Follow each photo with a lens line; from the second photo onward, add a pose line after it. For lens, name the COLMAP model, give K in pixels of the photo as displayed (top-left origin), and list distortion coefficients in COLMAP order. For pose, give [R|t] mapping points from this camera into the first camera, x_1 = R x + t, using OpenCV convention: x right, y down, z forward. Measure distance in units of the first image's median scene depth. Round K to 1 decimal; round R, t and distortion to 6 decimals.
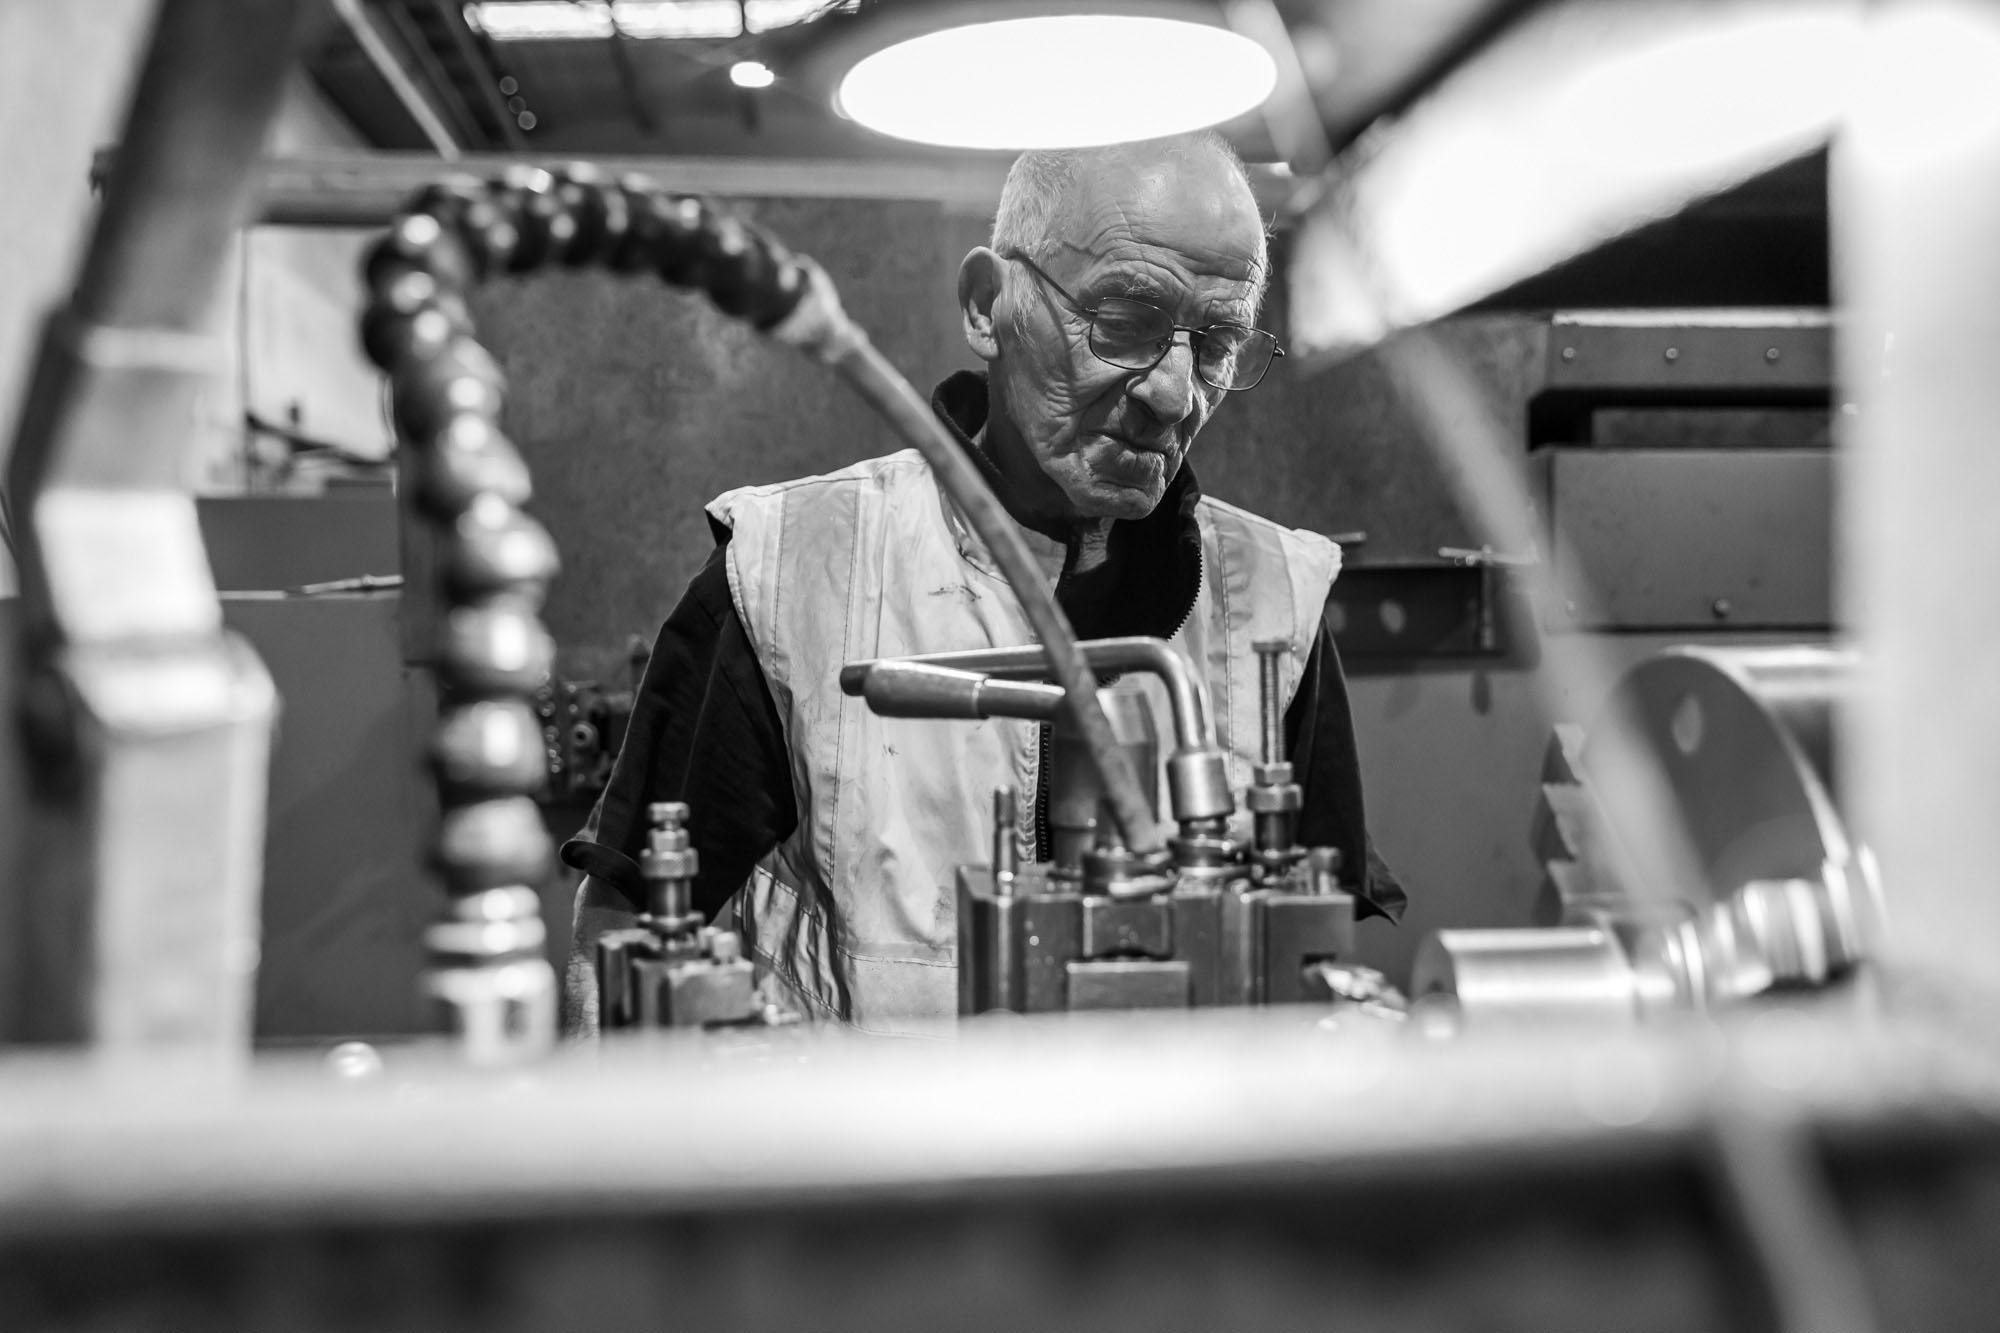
lens RADIAL K [[1793.4, 0, 999.9], [0, 1793.4, 670.5], [0, 0, 1]] dist [0.019364, 0.001425]
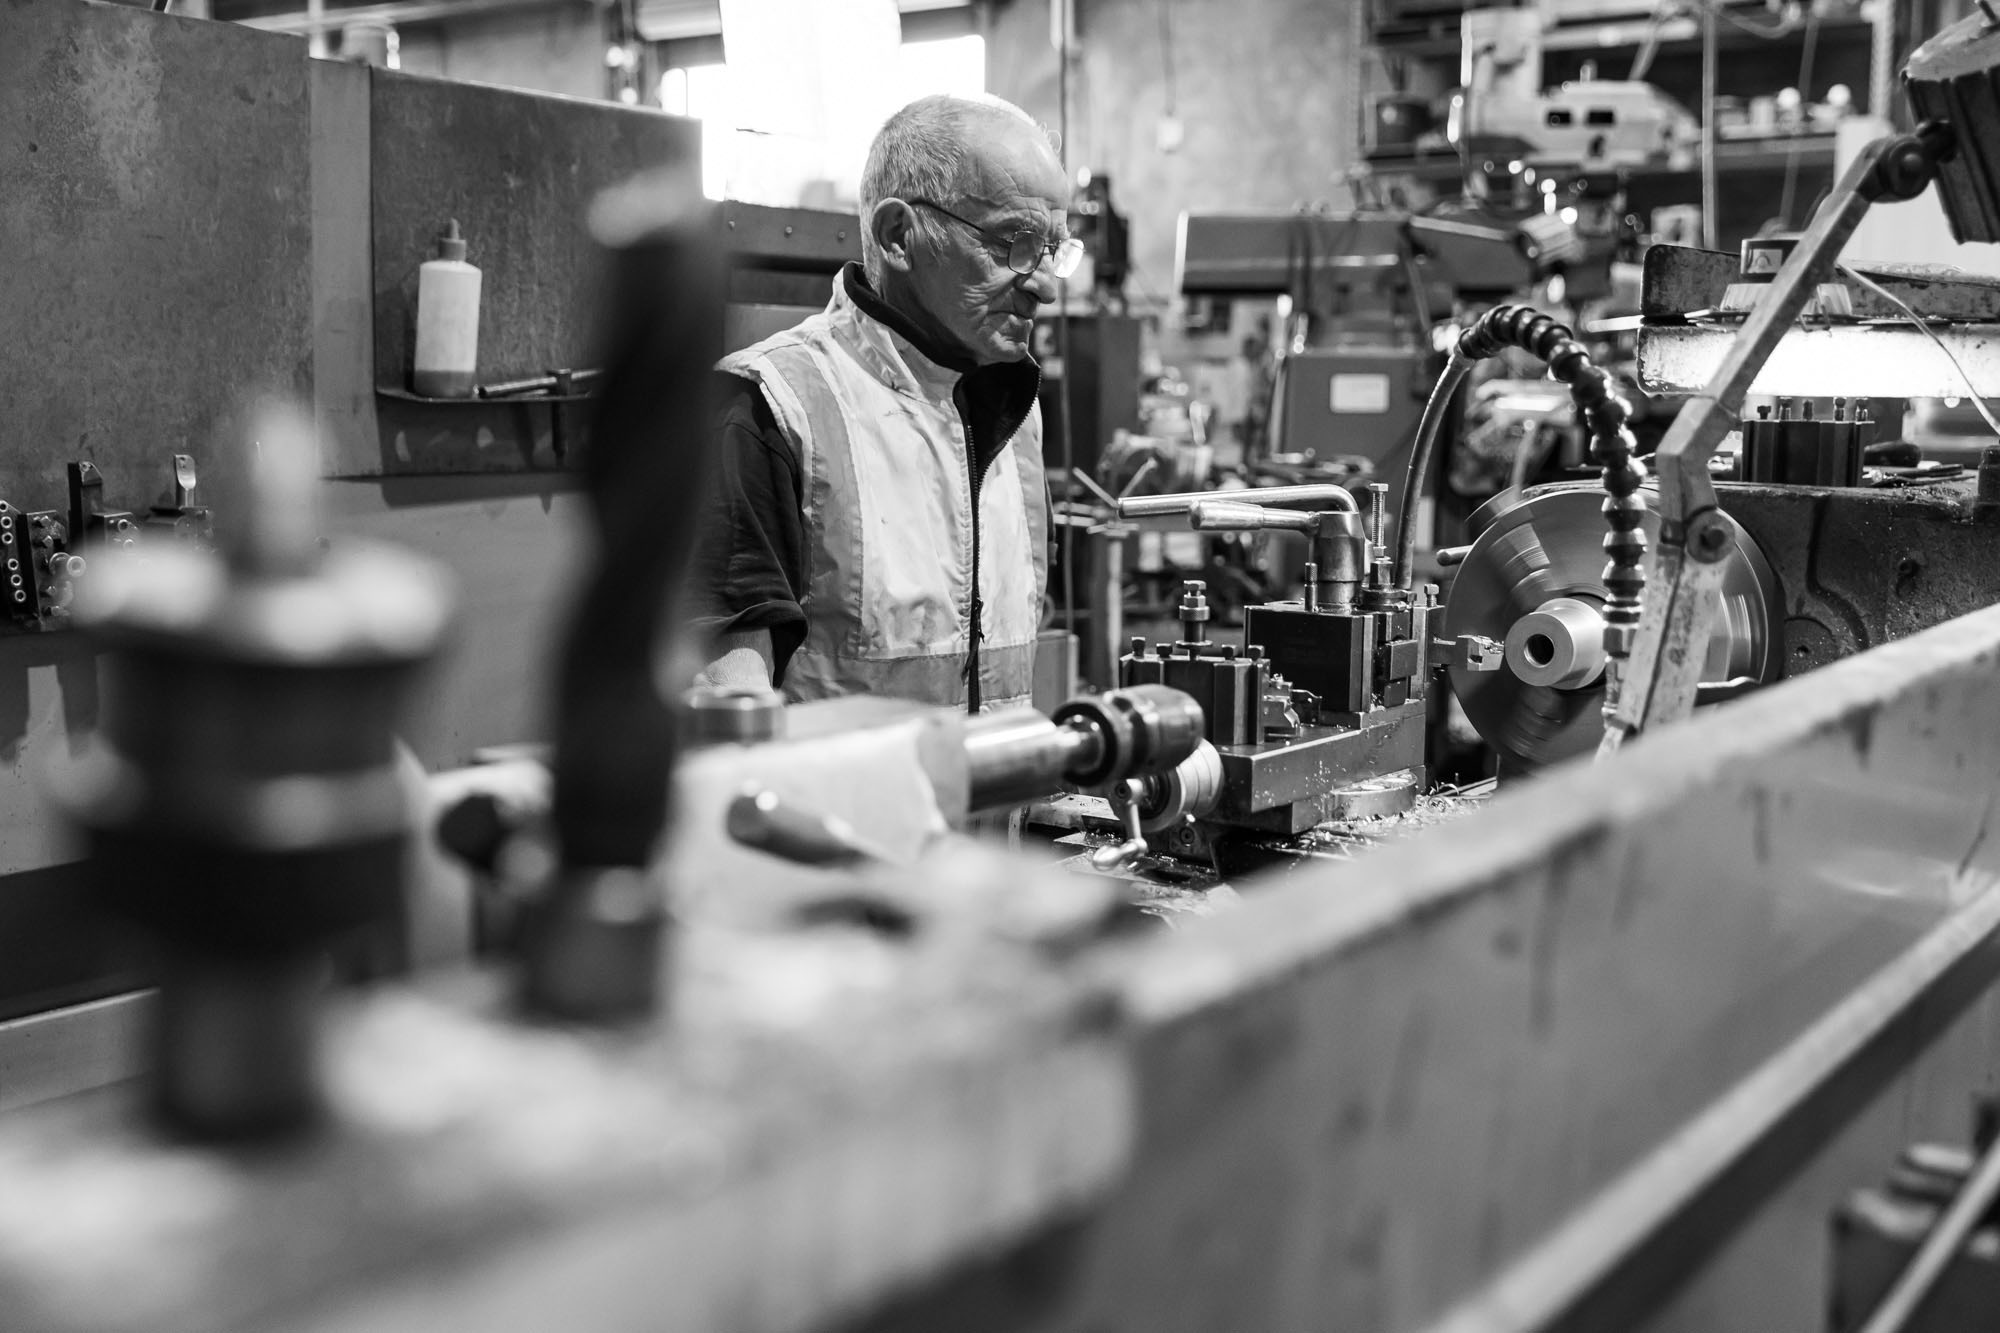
lens RADIAL K [[2188.3, 0, 1000.7], [0, 2188.3, 661.8], [0, 0, 1]] dist [-0.010379, 0.000000]
pose [[0.672259, -0.077642, 0.736233, -0.732034], [0.028569, 0.996465, 0.078999, 0.010355], [-0.739764, -0.032074, 0.672101, -0.165731]]
